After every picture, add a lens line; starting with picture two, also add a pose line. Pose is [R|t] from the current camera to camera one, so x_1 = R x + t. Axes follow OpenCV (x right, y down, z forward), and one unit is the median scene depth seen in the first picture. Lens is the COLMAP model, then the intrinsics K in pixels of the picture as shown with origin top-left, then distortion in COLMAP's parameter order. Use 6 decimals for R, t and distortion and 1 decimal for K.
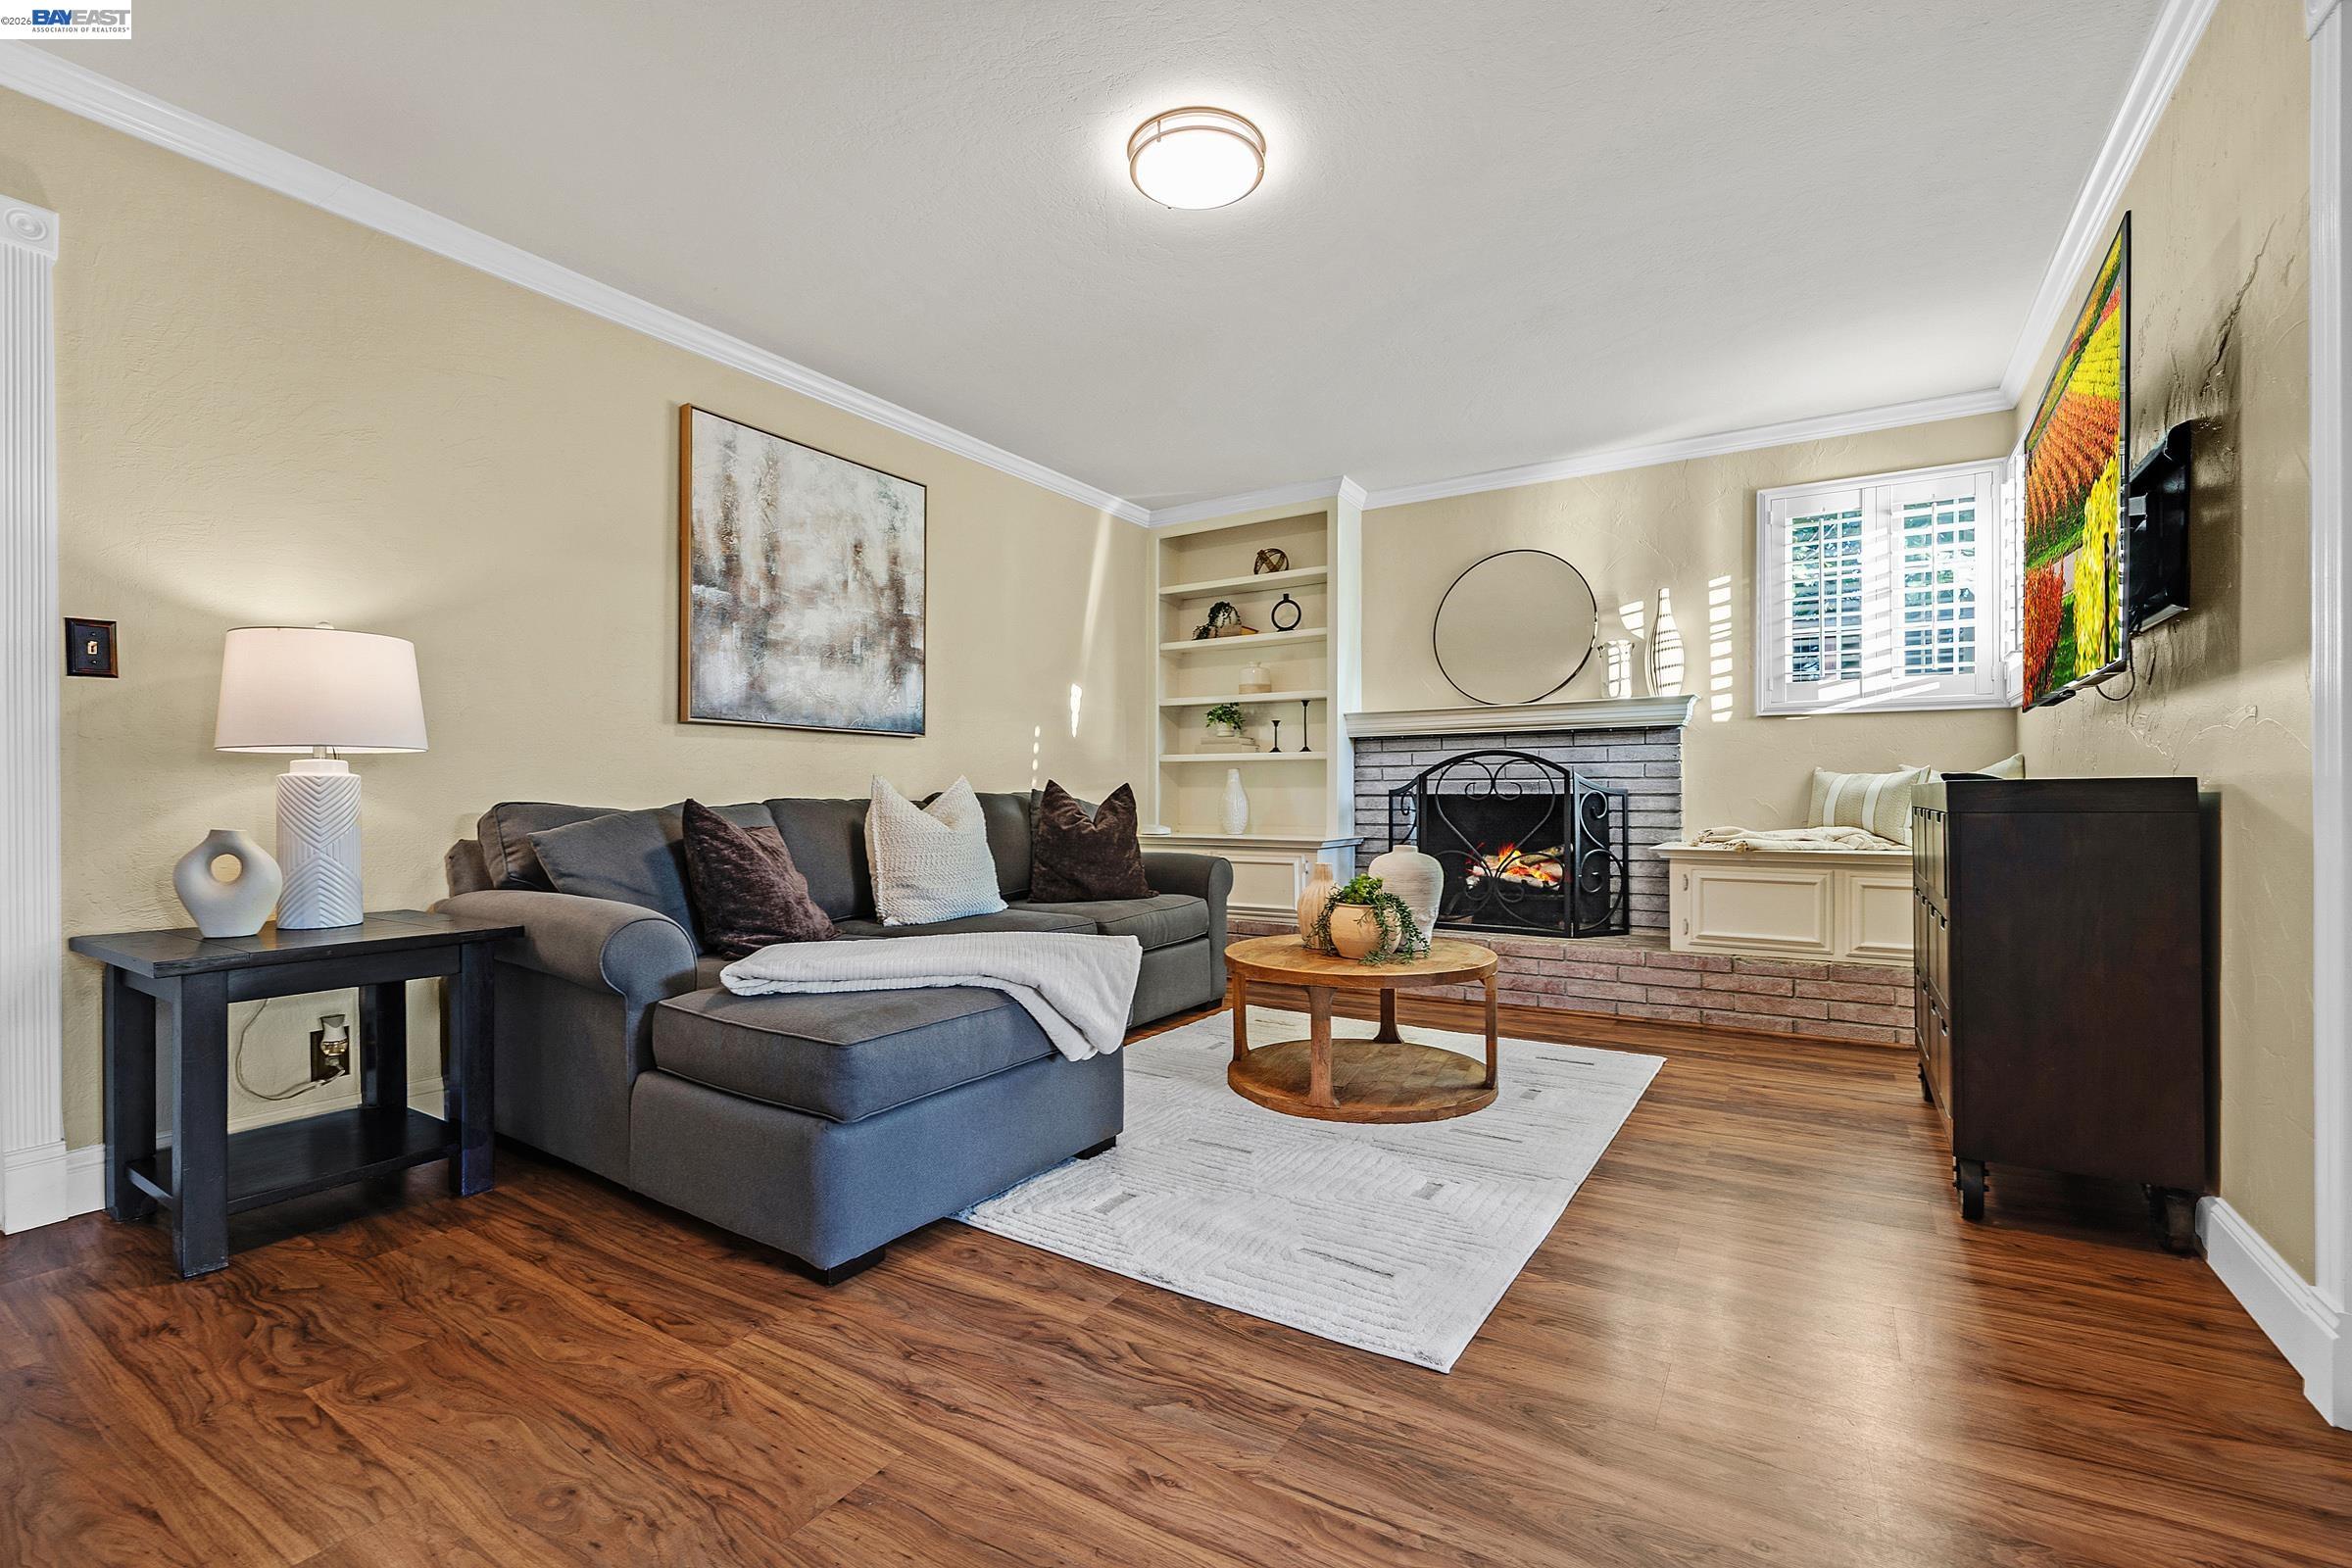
lens RADIAL K [[1038.3, 0, 1175.6], [0, 1038.3, 786.0], [0, 0, 1]] dist [0.000040, 0.000004]
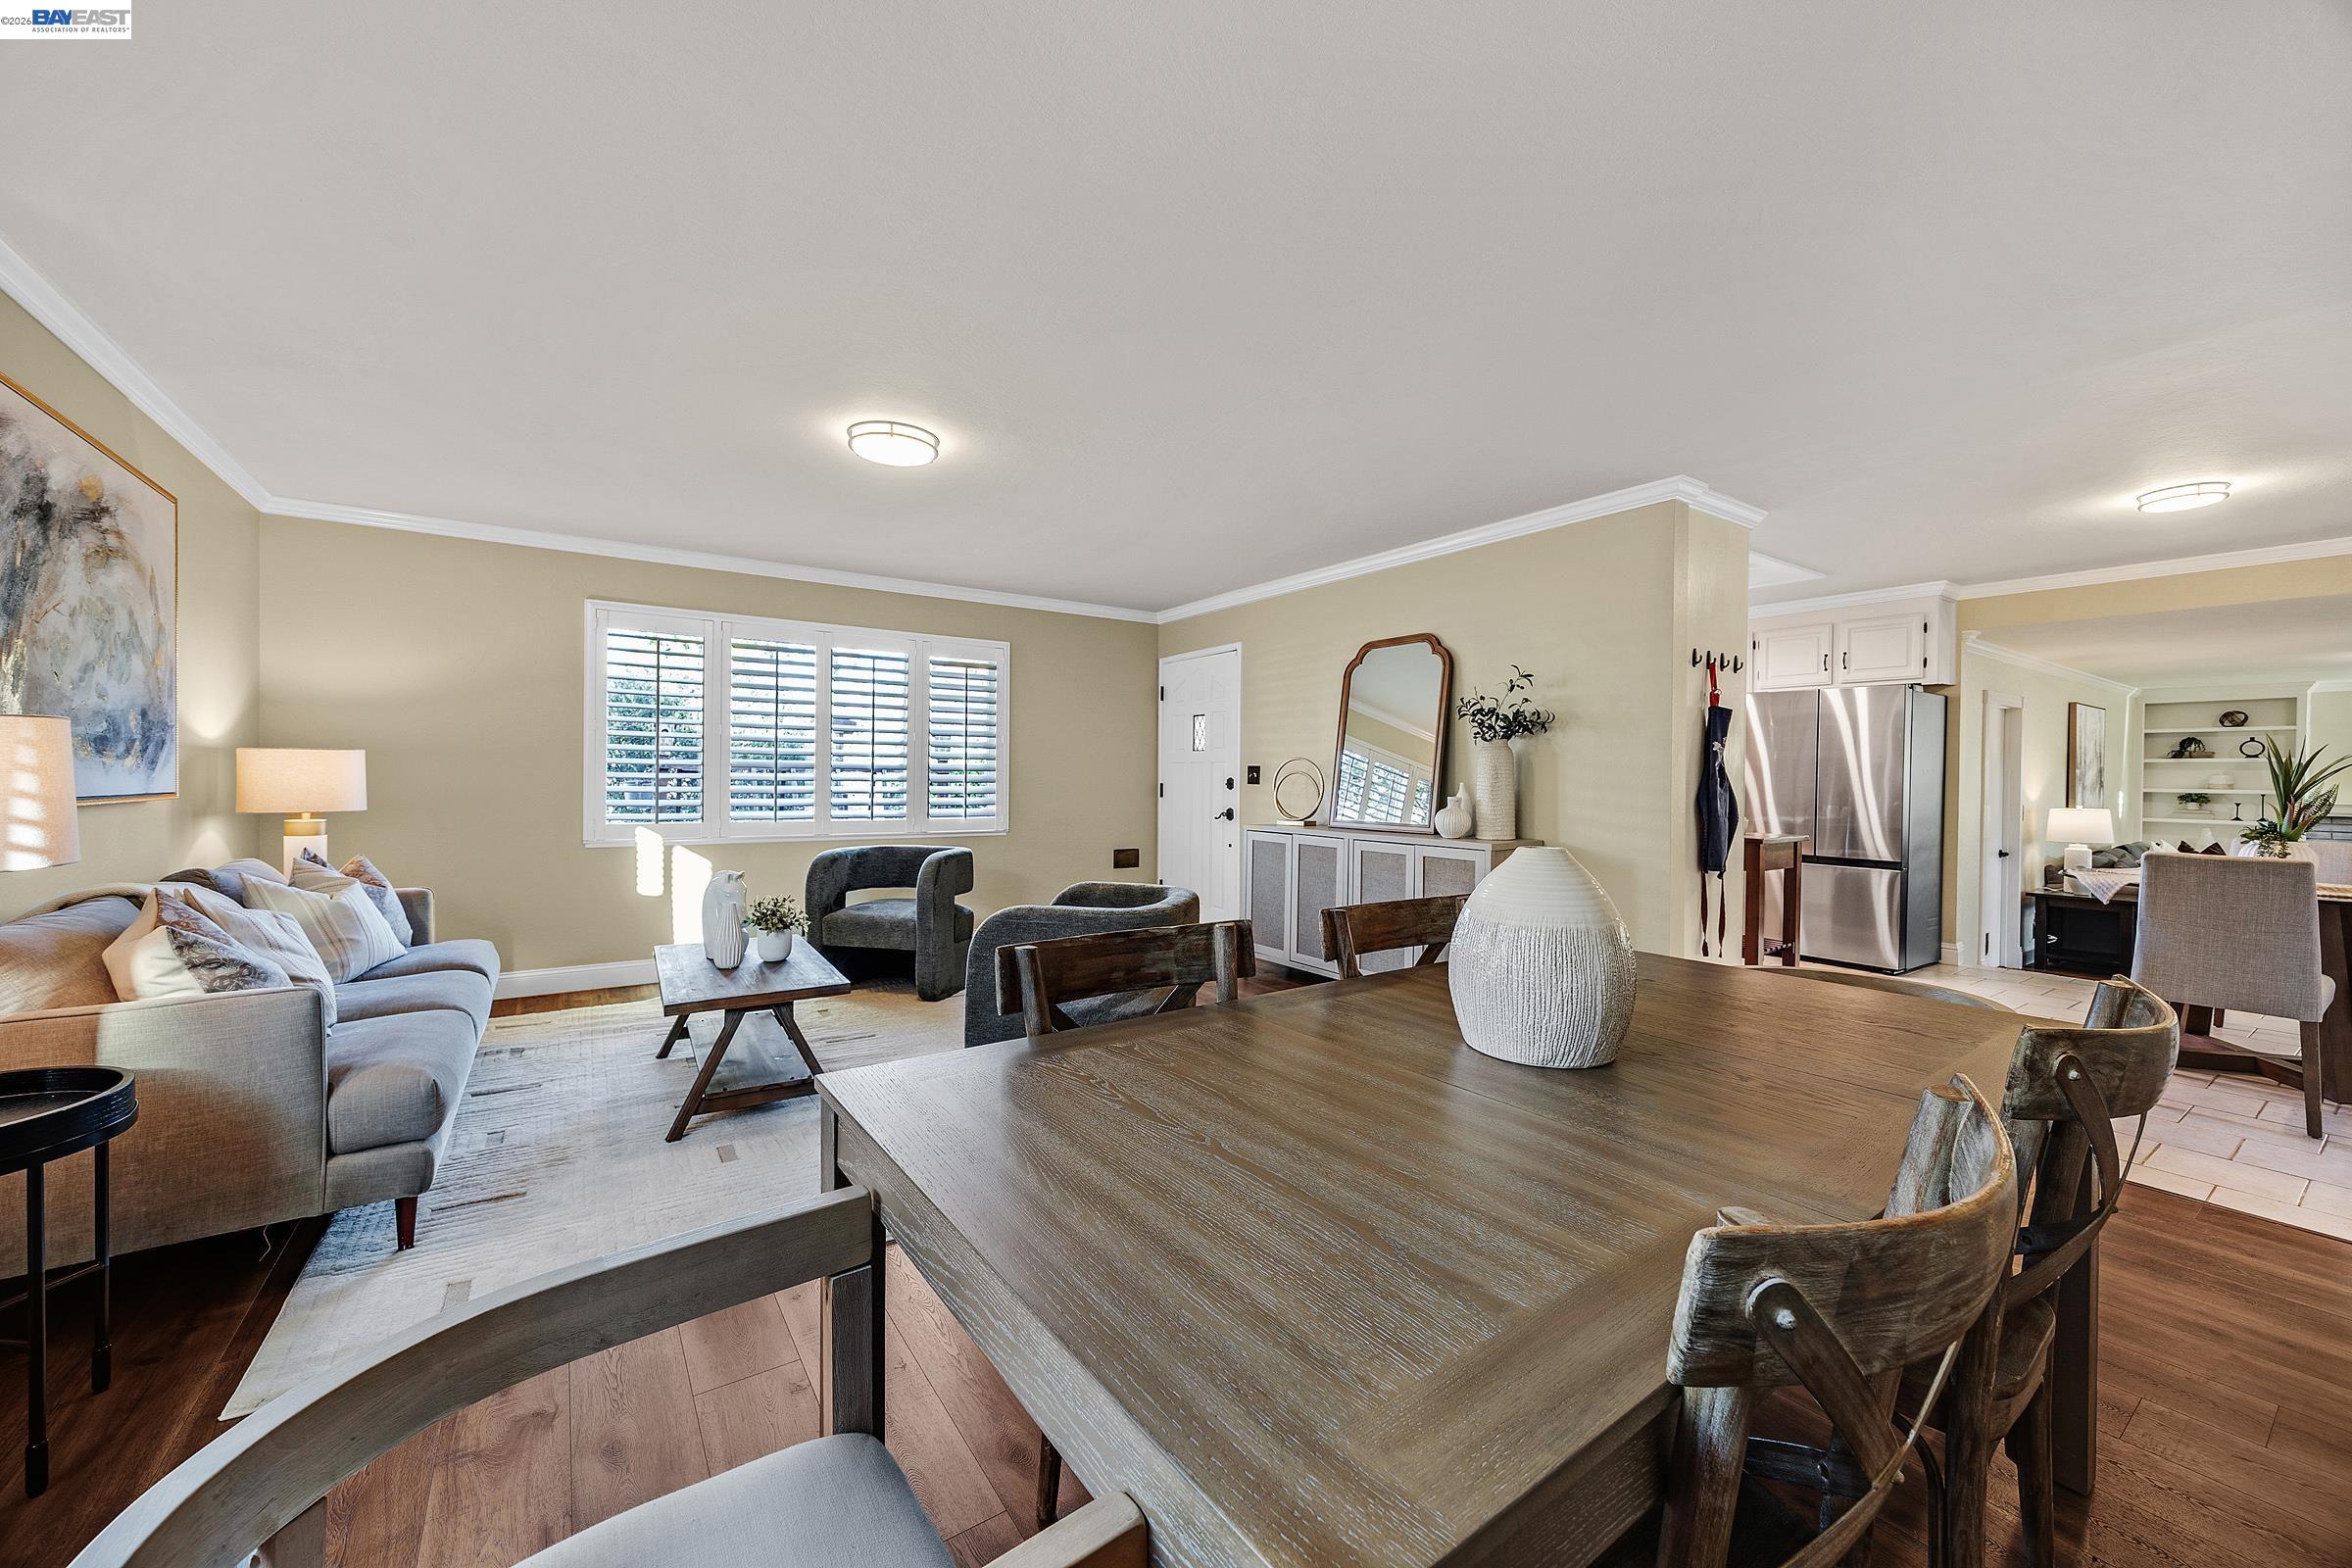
lens RADIAL K [[902.4, 0, 1177.2], [0, 902.4, 786.5], [0, 0, 1]] dist [0.001886, 0.000207]
pose [[0.921732, 0.012814, -0.387616, -1.026648], [-0.009021, 0.999892, 0.011604, -0.092961], [0.387723, -0.007199, 0.921748, -1.257920]]
